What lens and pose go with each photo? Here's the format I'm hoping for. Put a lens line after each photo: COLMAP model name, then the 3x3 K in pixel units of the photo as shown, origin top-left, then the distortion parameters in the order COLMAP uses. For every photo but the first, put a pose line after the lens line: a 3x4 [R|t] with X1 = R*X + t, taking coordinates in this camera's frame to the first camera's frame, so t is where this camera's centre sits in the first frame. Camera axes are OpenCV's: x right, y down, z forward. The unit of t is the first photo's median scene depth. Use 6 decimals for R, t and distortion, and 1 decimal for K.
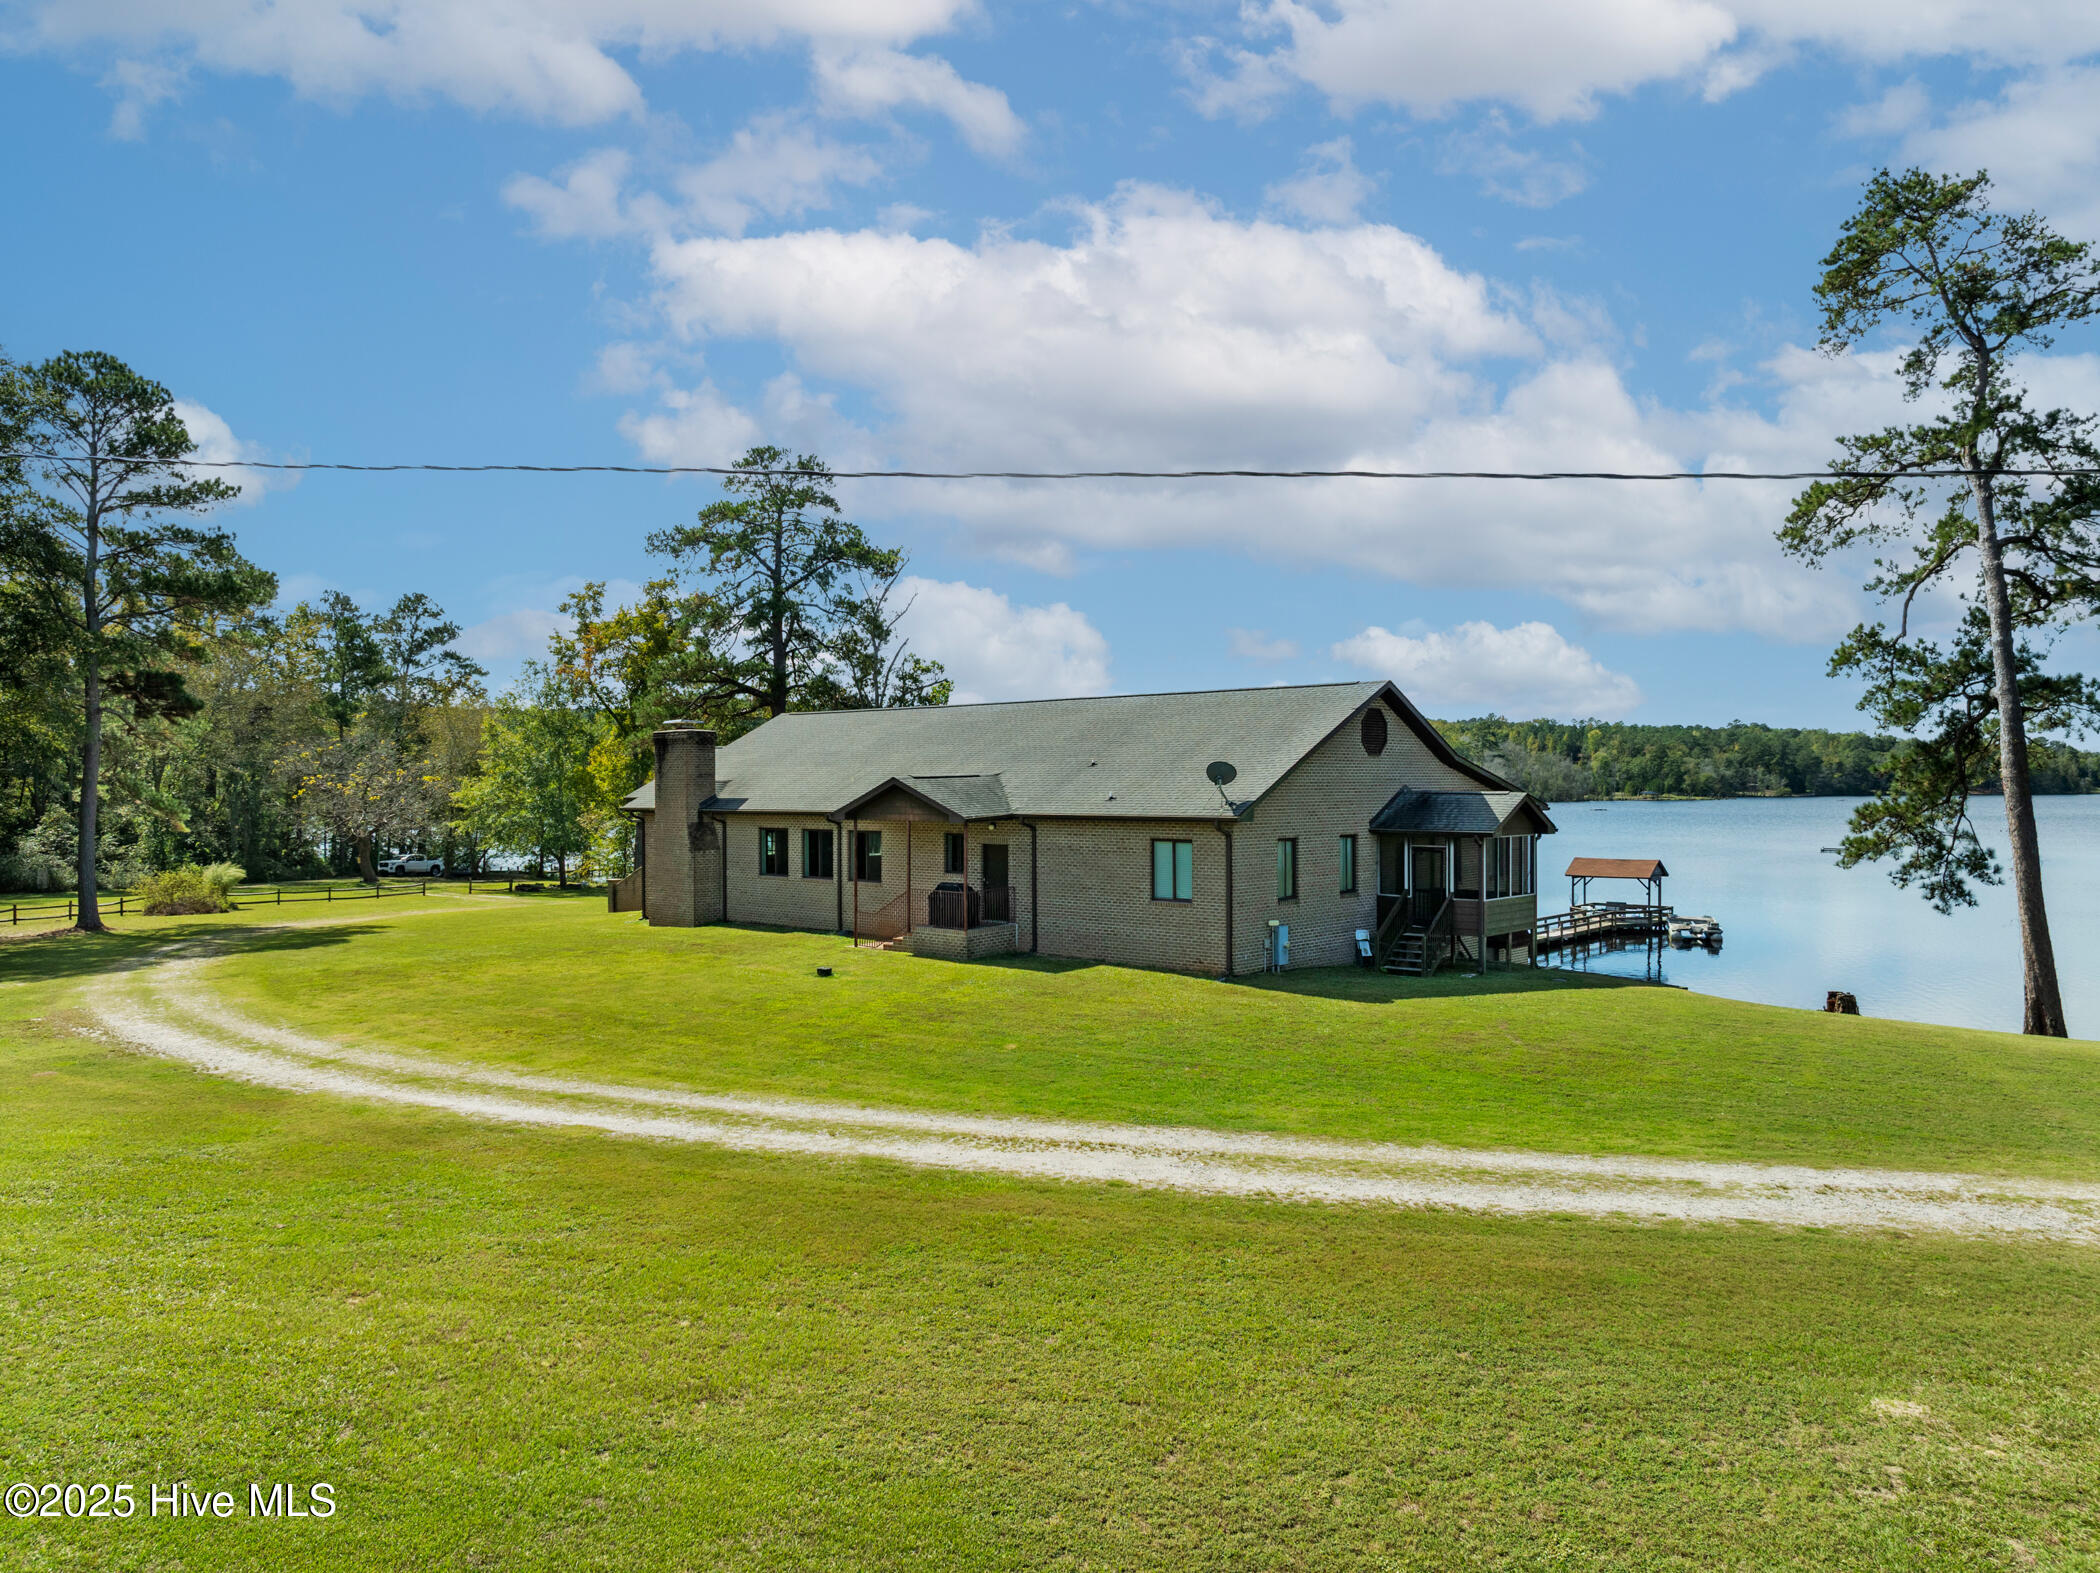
lens RADIAL K [[1480.7, 0, 1048.5], [0, 1480.7, 792.6], [0, 0, 1]] dist [-0.029760, -0.015797]
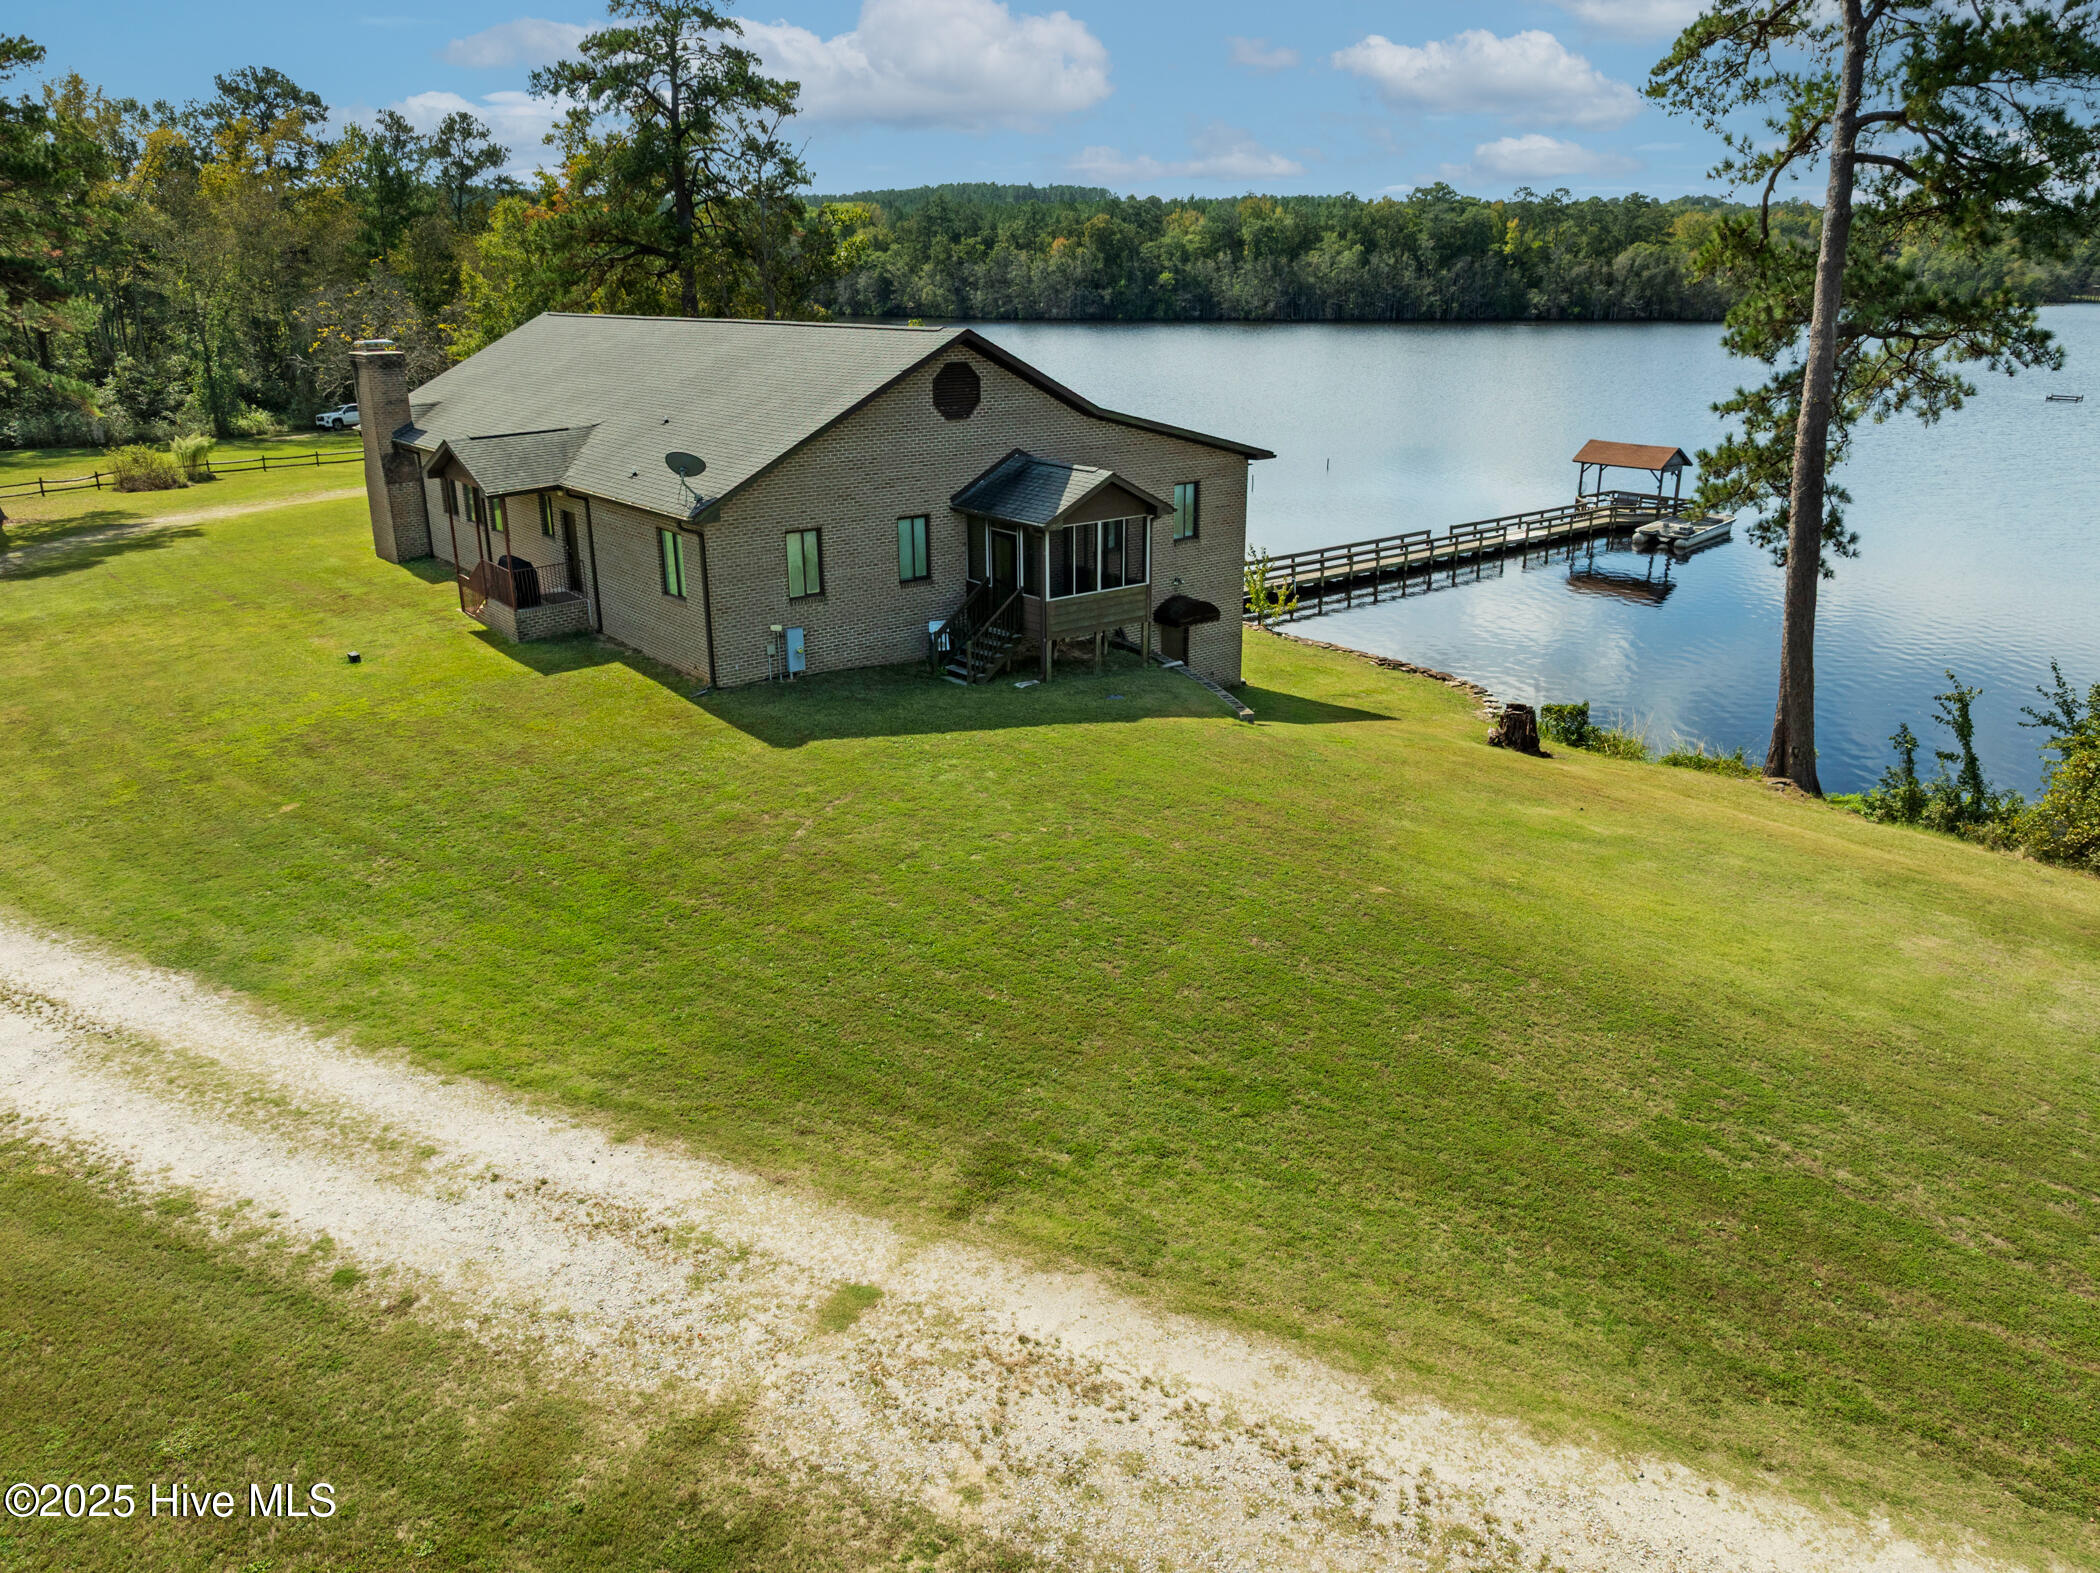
lens RADIAL K [[1481.1, 0, 1048.3], [0, 1481.1, 794.6], [0, 0, 1]] dist [-0.038315, 0.000300]
pose [[0.986191, 0.052254, -0.157151, 0.346280], [0.002444, 0.944221, 0.329303, -0.083892], [0.165592, -0.325139, 0.931055, 0.115804]]
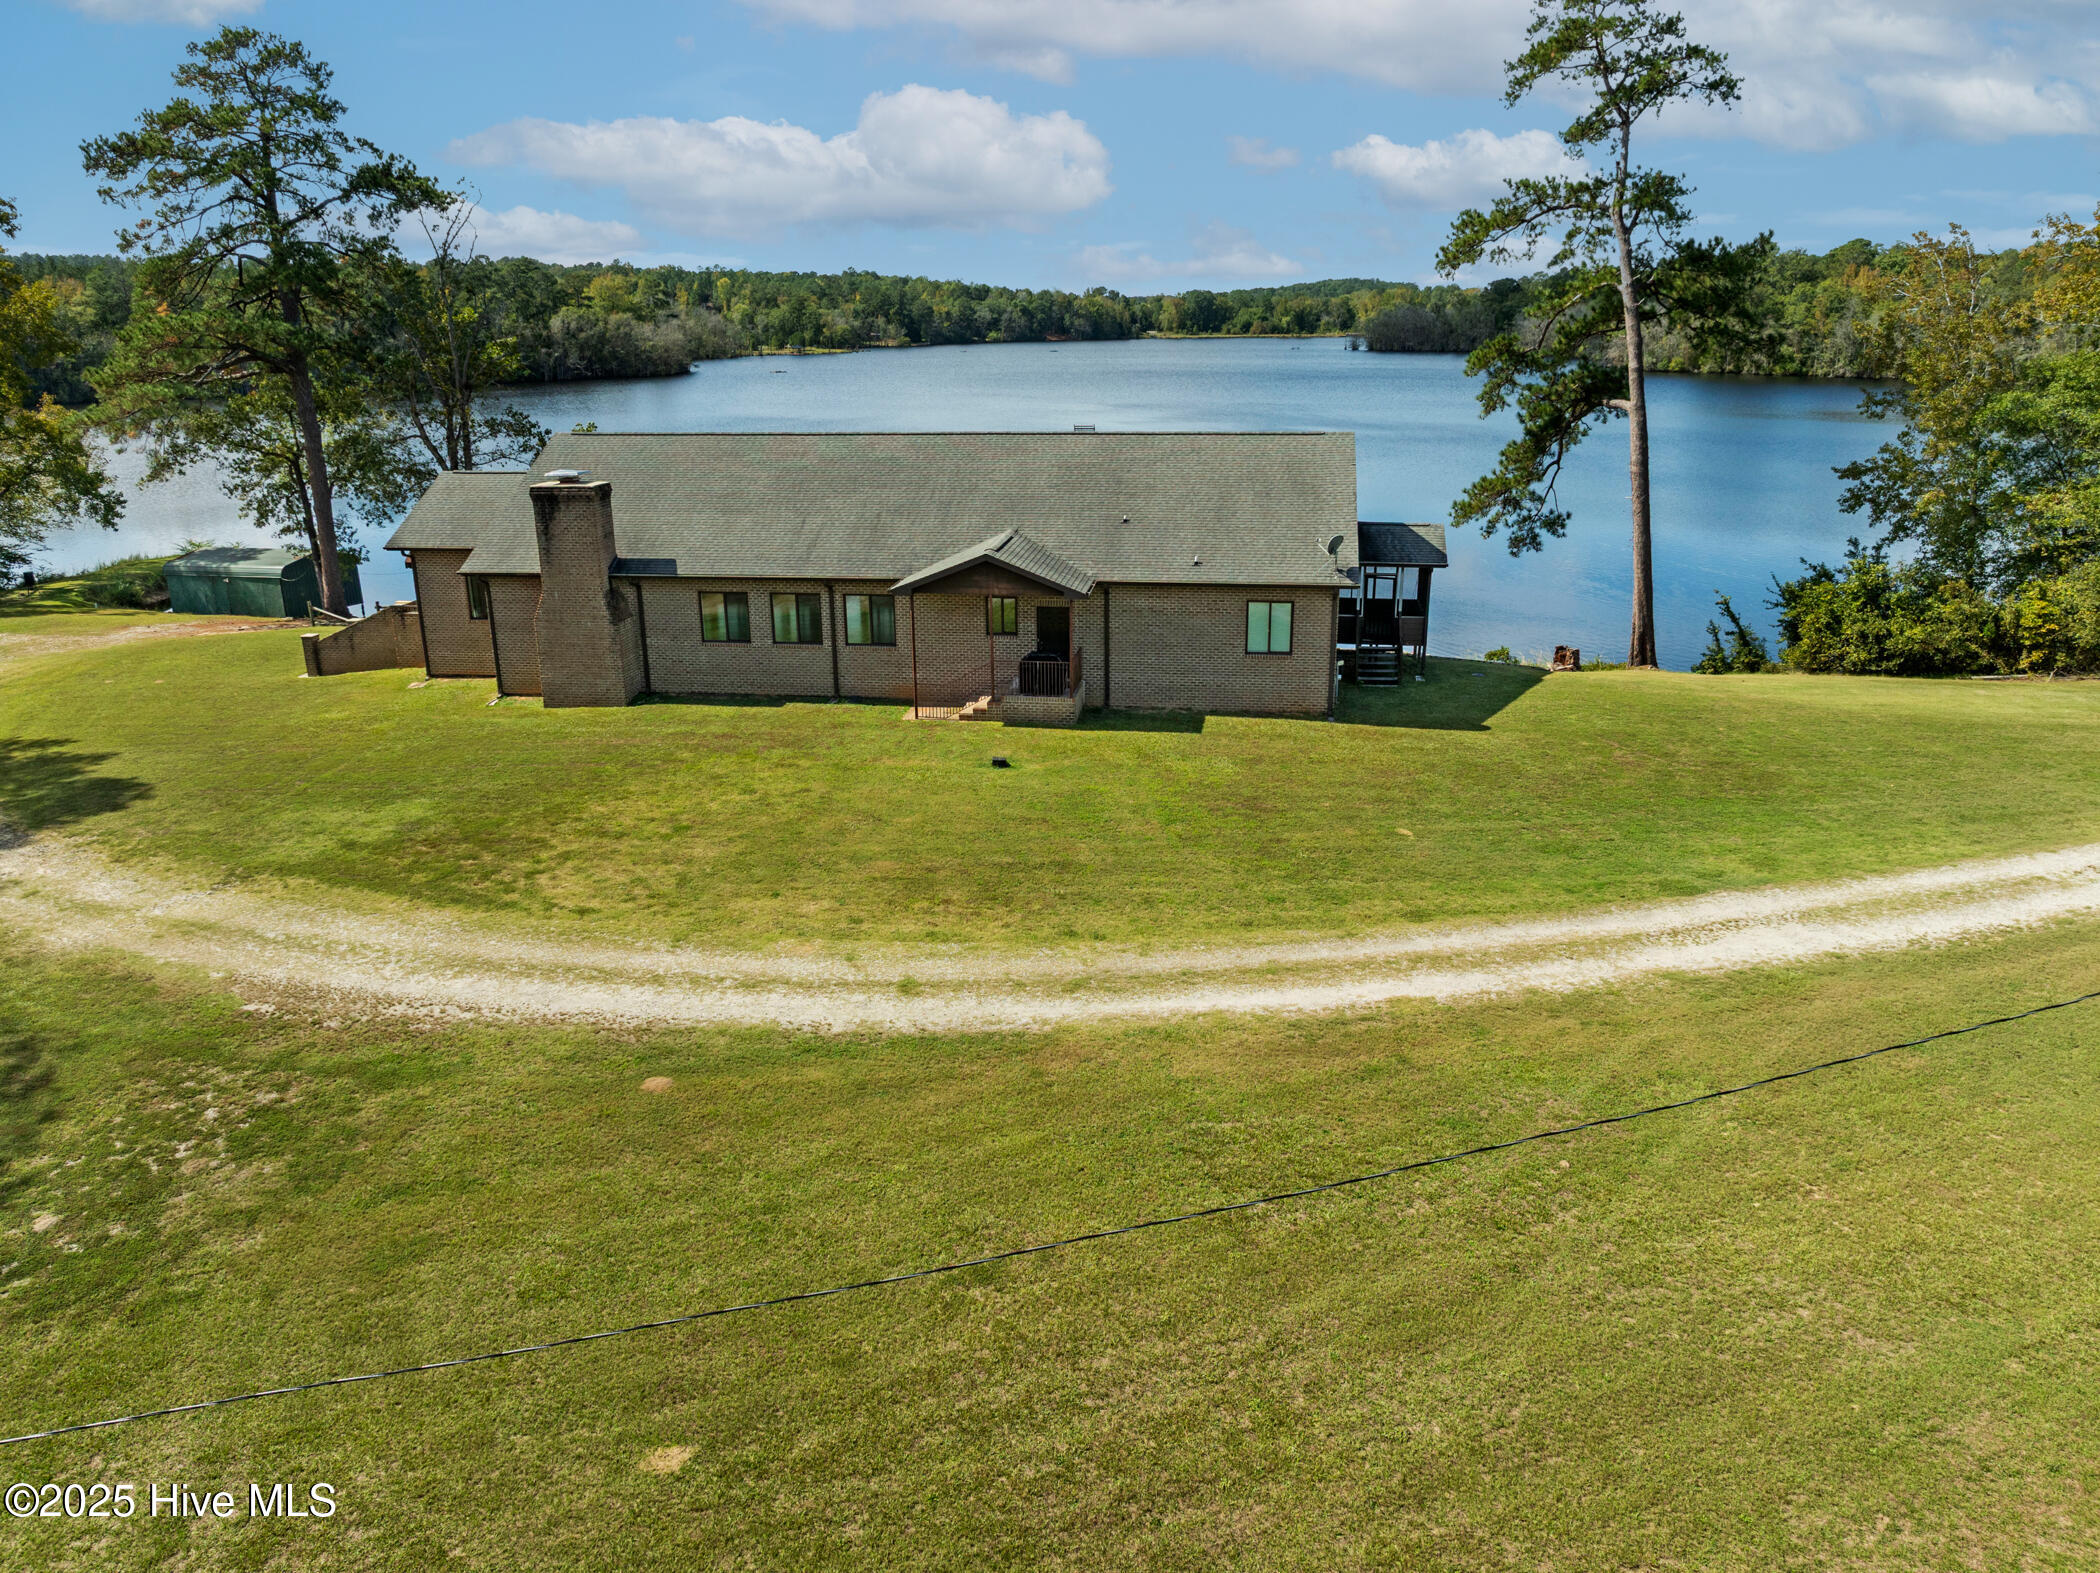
lens RADIAL K [[1480.7, 0, 1048.5], [0, 1480.7, 792.6], [0, 0, 1]] dist [-0.029760, -0.015797]
pose [[0.832806, -0.175477, 0.525017, -0.511277], [0.011877, 0.953873, 0.299975, -0.128147], [-0.553438, -0.243585, 0.796475, 0.118680]]
